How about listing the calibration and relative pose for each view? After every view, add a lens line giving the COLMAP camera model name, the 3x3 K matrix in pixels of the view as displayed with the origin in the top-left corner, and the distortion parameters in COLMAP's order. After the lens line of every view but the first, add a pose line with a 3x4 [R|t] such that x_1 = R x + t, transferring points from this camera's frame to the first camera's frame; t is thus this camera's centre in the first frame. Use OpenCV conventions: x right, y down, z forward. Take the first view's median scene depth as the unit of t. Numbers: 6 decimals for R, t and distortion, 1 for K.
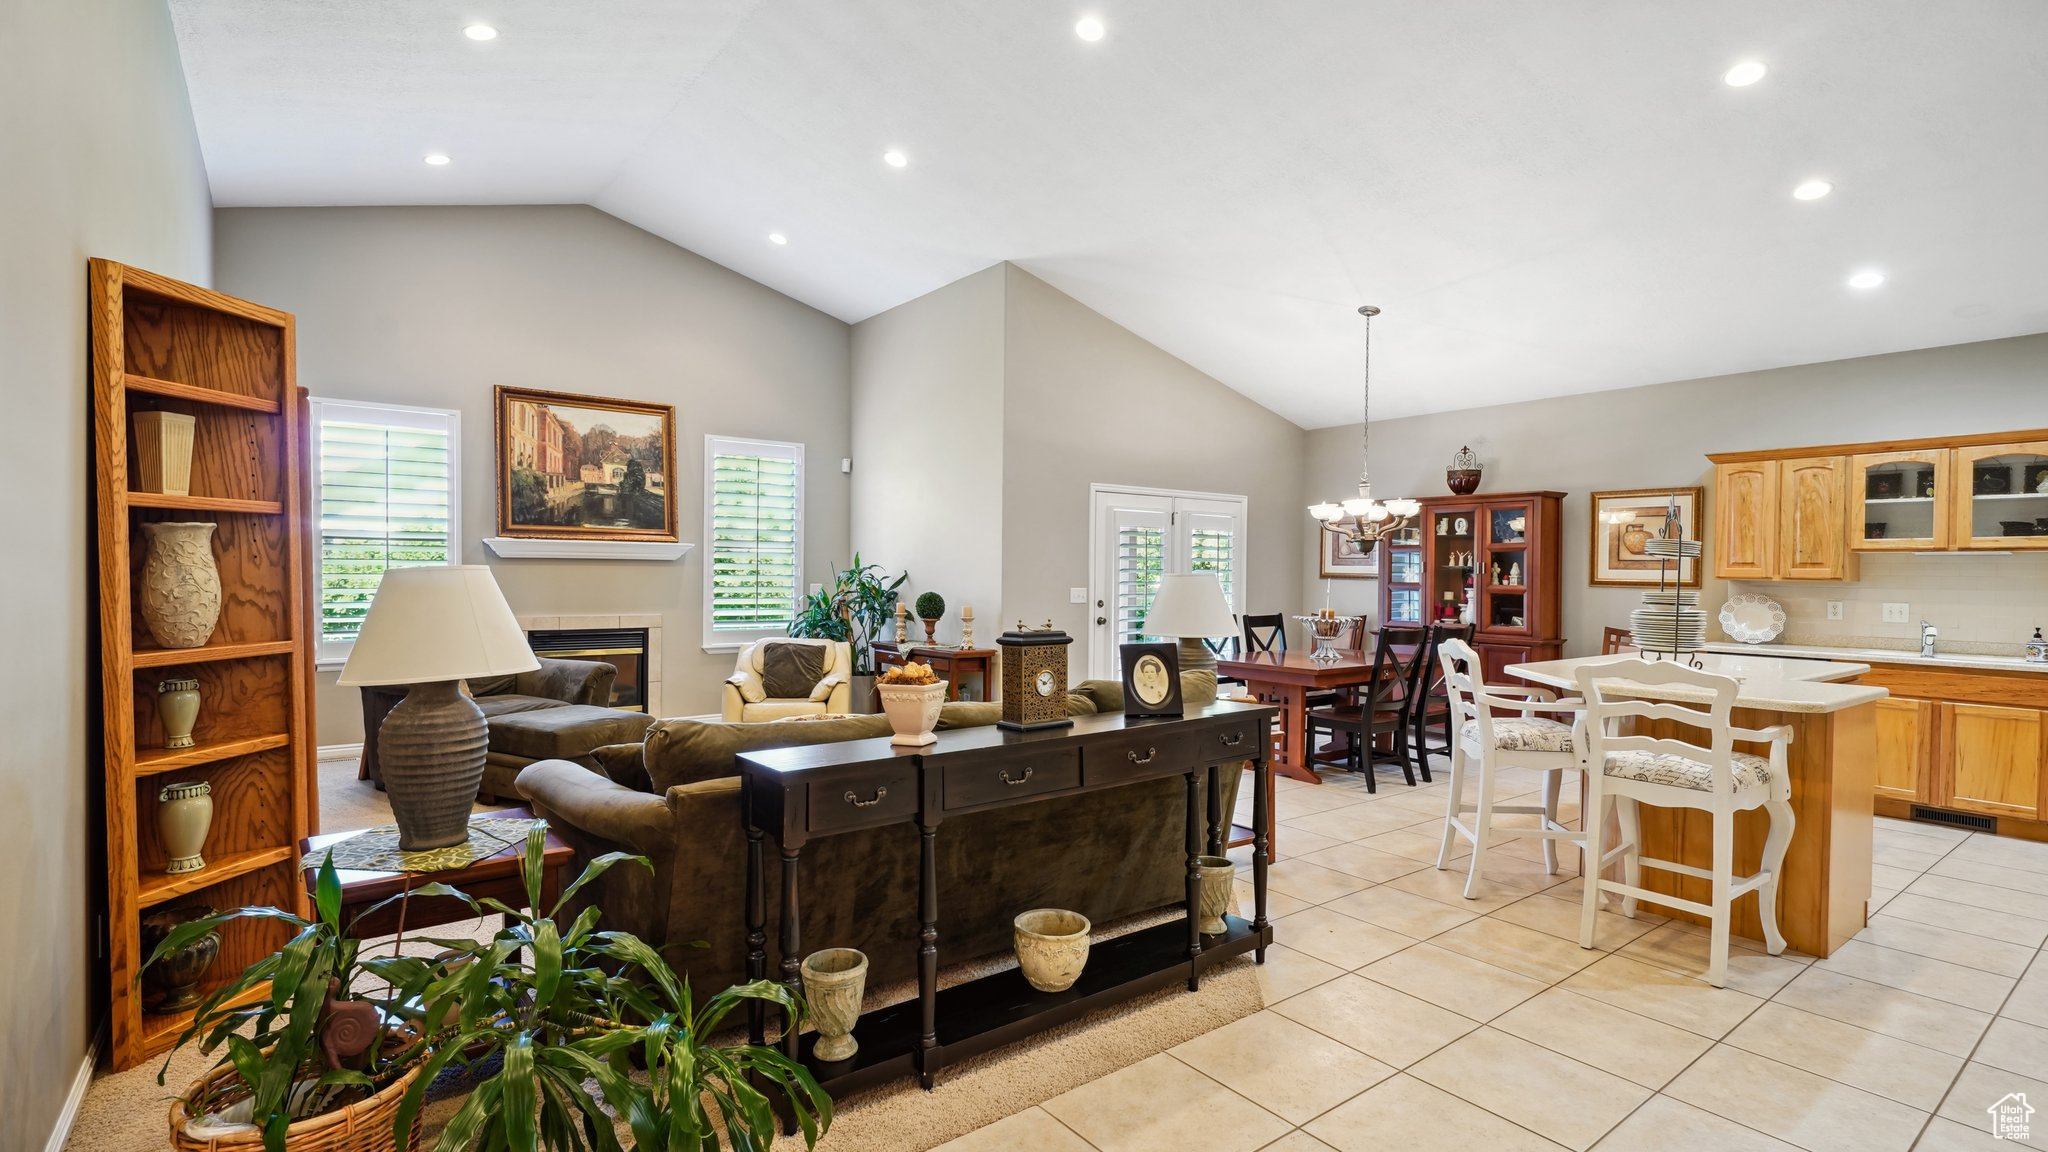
lens RADIAL K [[936.6, 0, 1007.5], [0, 936.6, 580.6], [0, 0, 1]] dist [-0.008625, 0.001171]
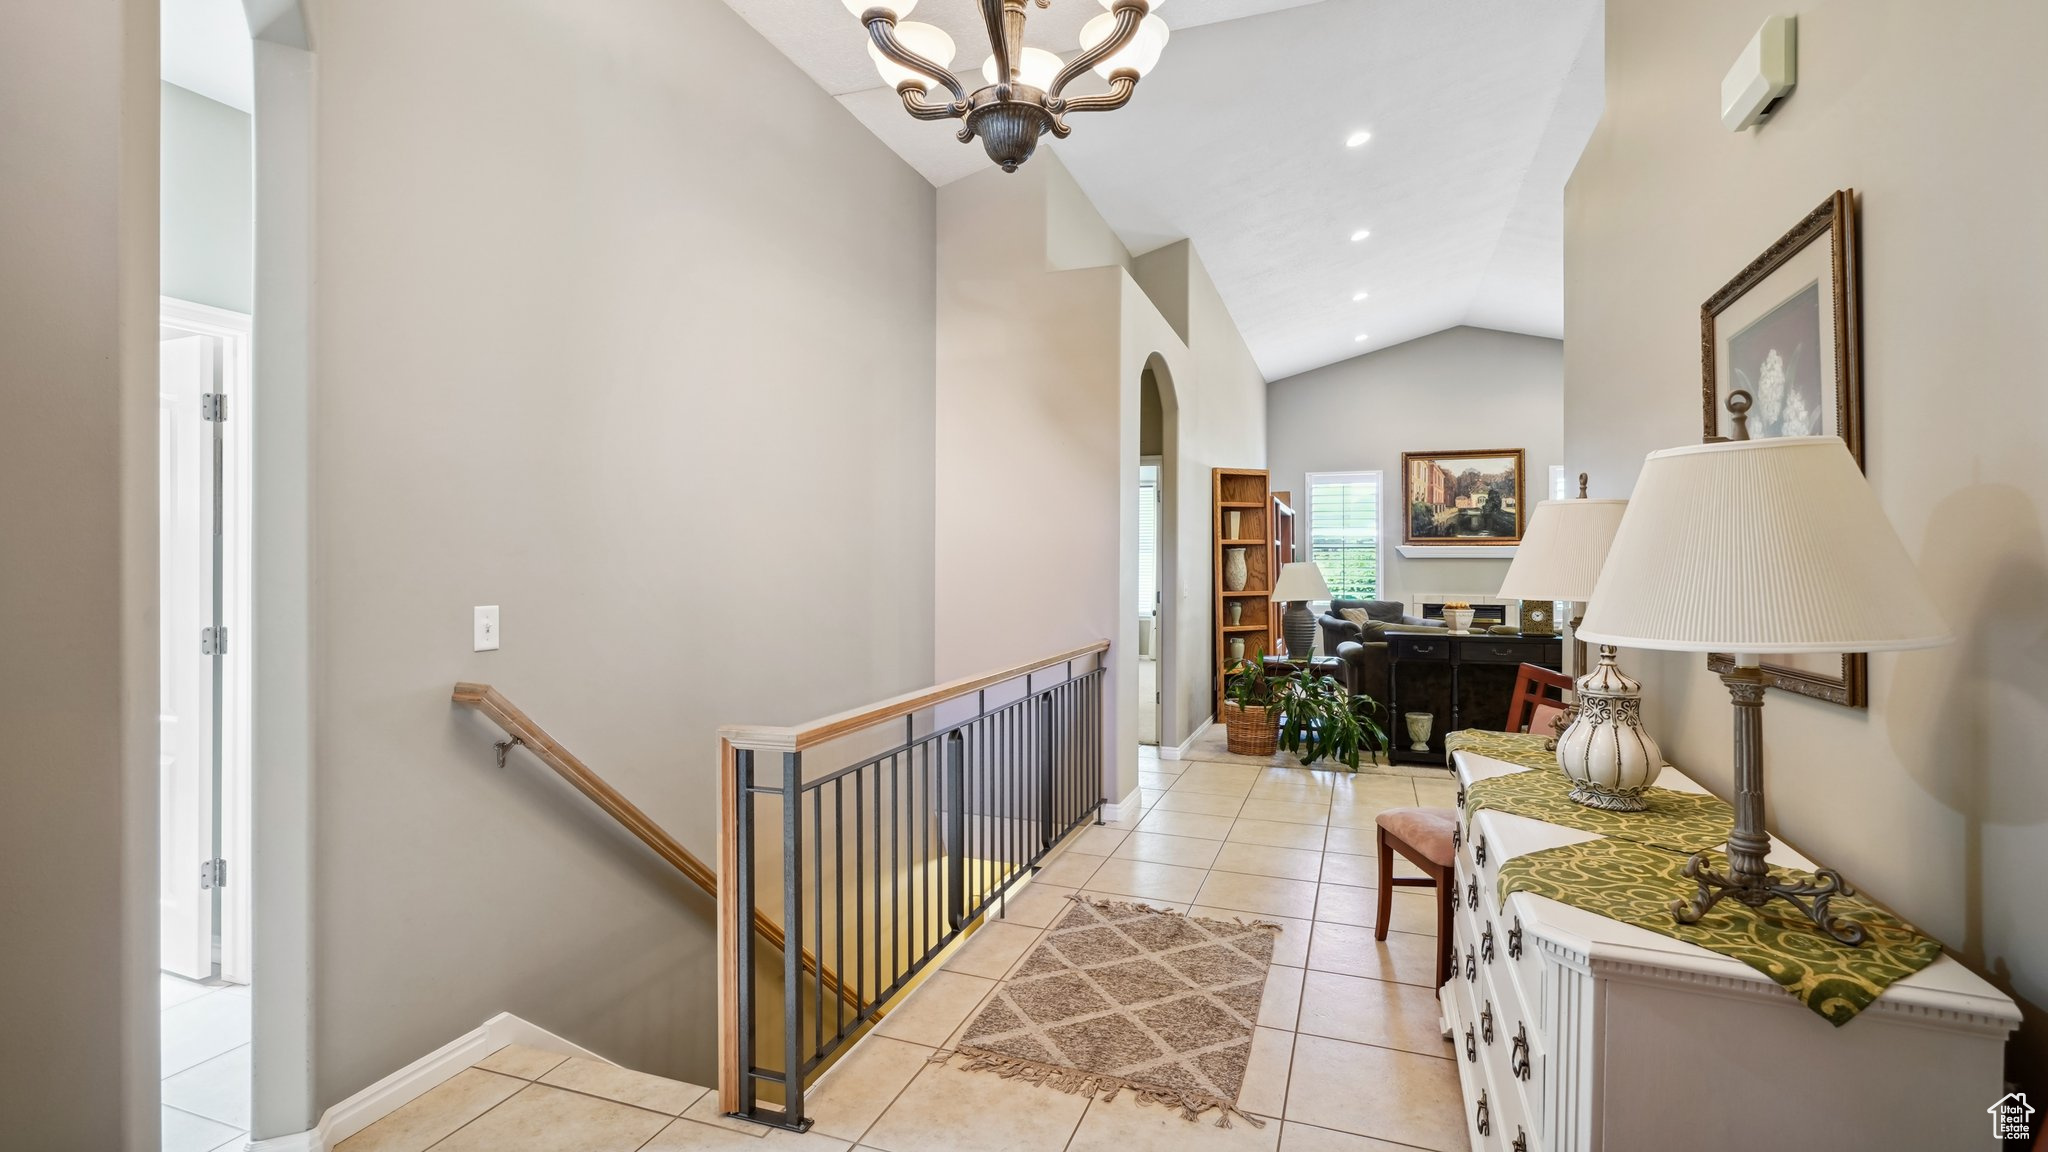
lens RADIAL K [[936.6, 0, 1018.1], [0, 936.6, 562.4], [0, 0, 1]] dist [-0.008625, 0.001171]
pose [[0.537816, -0.008198, -0.843022, 0.457405], [-0.006898, 0.999876, -0.014125, 0.010415], [0.843034, 0.013412, 0.537693, -0.433740]]
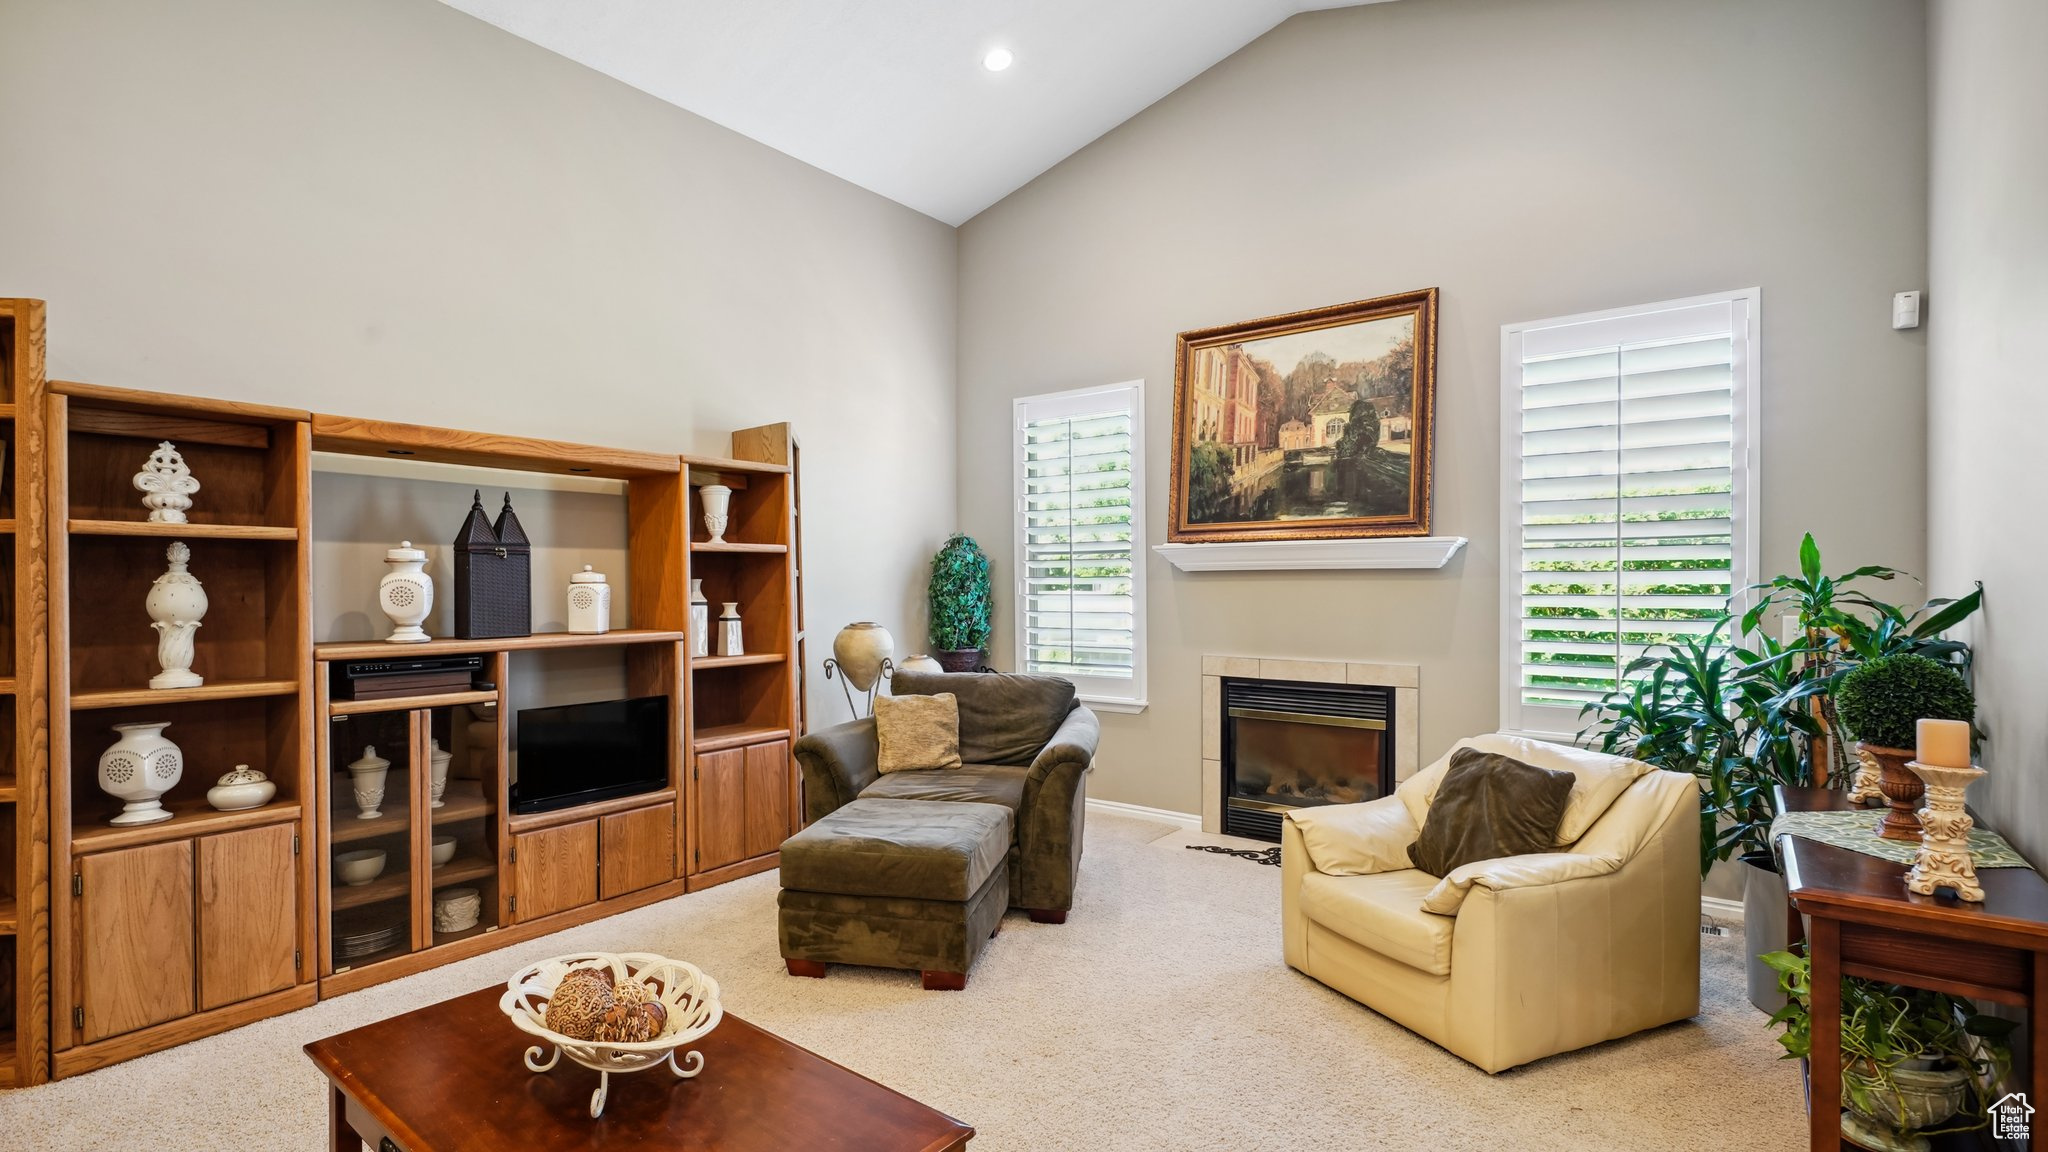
lens RADIAL K [[936.6, 0, 1026.6], [0, 936.6, 581.9], [0, 0, 1]] dist [-0.008625, 0.001171]
pose [[0.282323, -0.005476, -0.959304, 0.112893], [0.002208, 0.999985, -0.005059, -0.012837], [0.959317, -0.000690, 0.282331, 0.670216]]
